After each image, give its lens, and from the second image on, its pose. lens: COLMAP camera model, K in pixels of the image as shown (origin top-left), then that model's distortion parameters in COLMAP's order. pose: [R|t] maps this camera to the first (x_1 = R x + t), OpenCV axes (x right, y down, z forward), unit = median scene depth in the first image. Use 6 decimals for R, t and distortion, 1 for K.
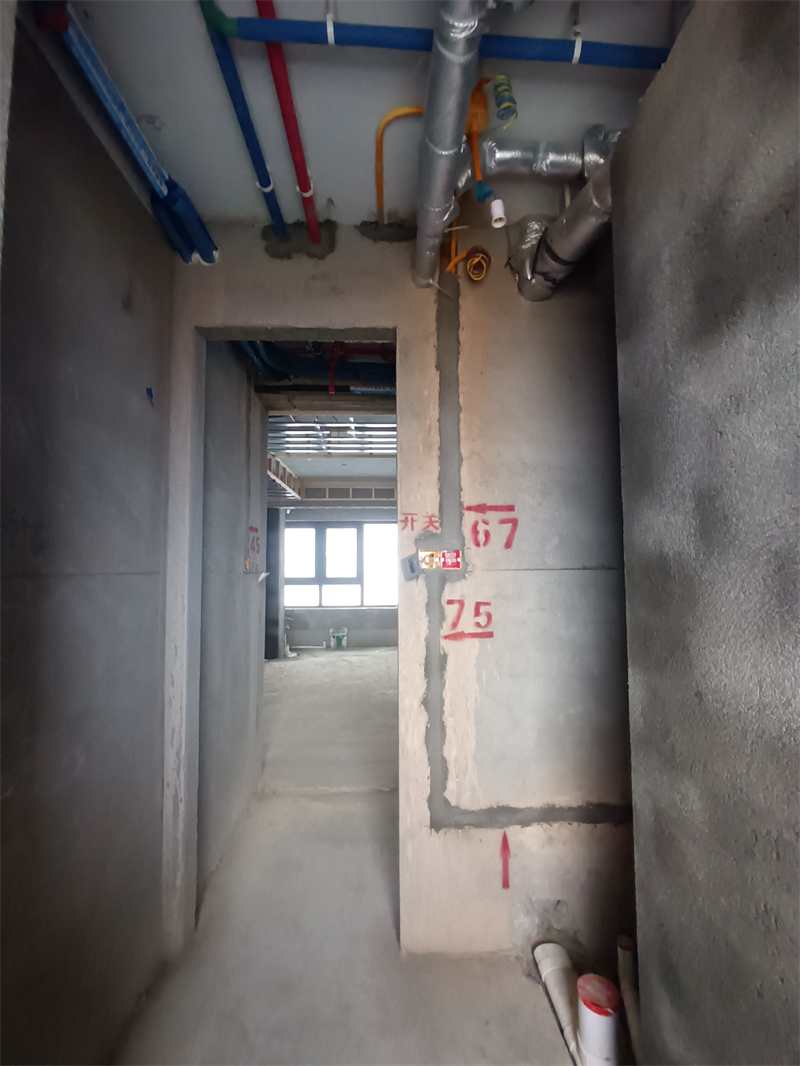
lens RADIAL K [[487.7, 0, 402.6], [0, 487.7, 540.2], [0, 0, 1]] dist [-0.005930, -0.000575]
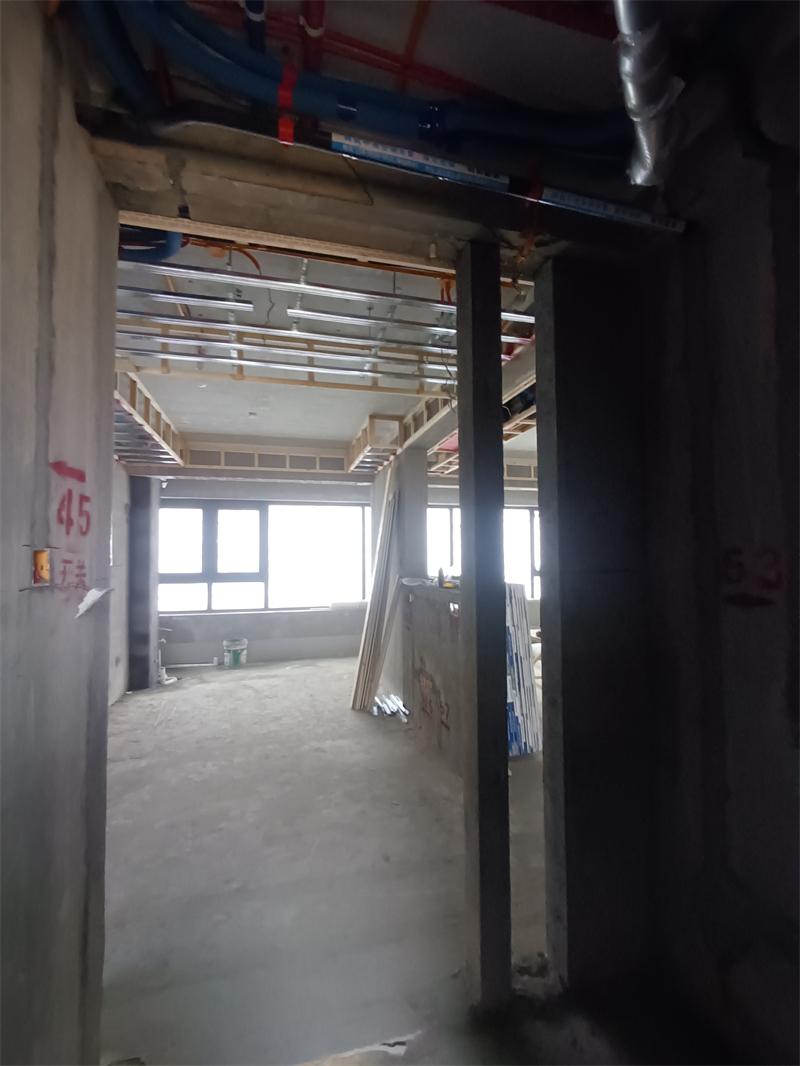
lens RADIAL K [[487.7, 0, 408.3], [0, 487.7, 540.7], [0, 0, 1]] dist [-0.005930, -0.000575]
pose [[0.972368, 0.007125, 0.233344, -0.247587], [-0.012063, 0.999732, 0.019738, 0.037355], [-0.233141, -0.022007, 0.972194, 1.032726]]
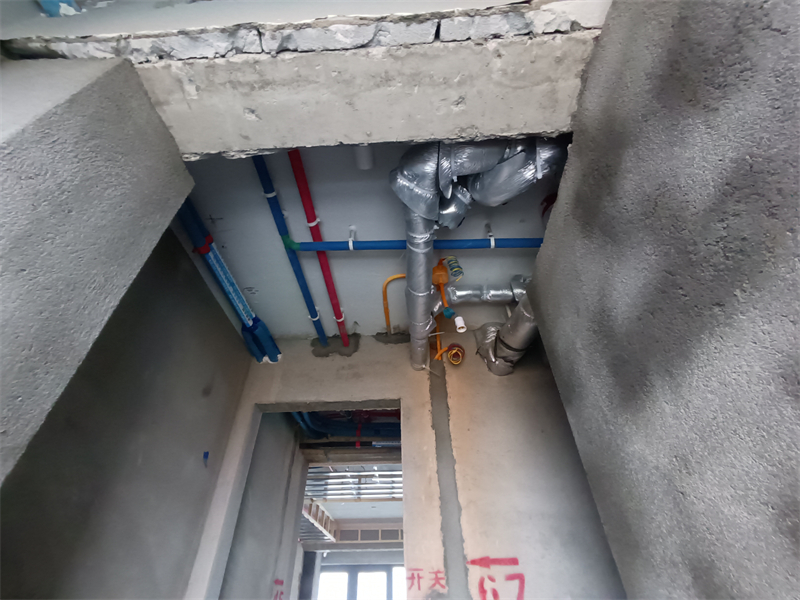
lens RADIAL K [[366.0, 0, 395.2], [0, 366.0, 303.6], [0, 0, 1]] dist [-0.005930, -0.000575]
pose [[0.996300, -0.058272, -0.063174, 0.058870], [0.007946, 0.794352, -0.607405, -0.036422], [0.085578, 0.604656, 0.791876, 0.048743]]
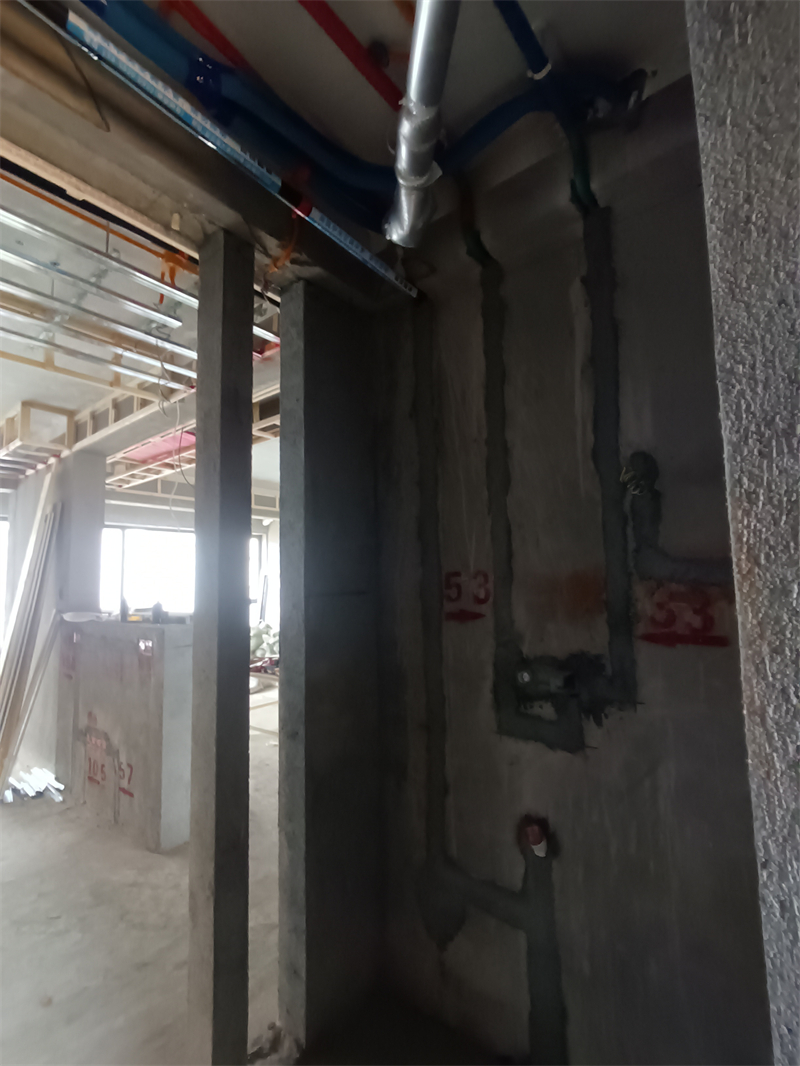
lens RADIAL K [[487.7, 0, 421.4], [0, 487.7, 537.6], [0, 0, 1]] dist [-0.005930, -0.000575]
pose [[0.638587, 0.059606, 0.767238, -0.325281], [-0.026412, 0.998106, -0.055559, 0.051180], [-0.769096, 0.015215, 0.638952, 1.155610]]
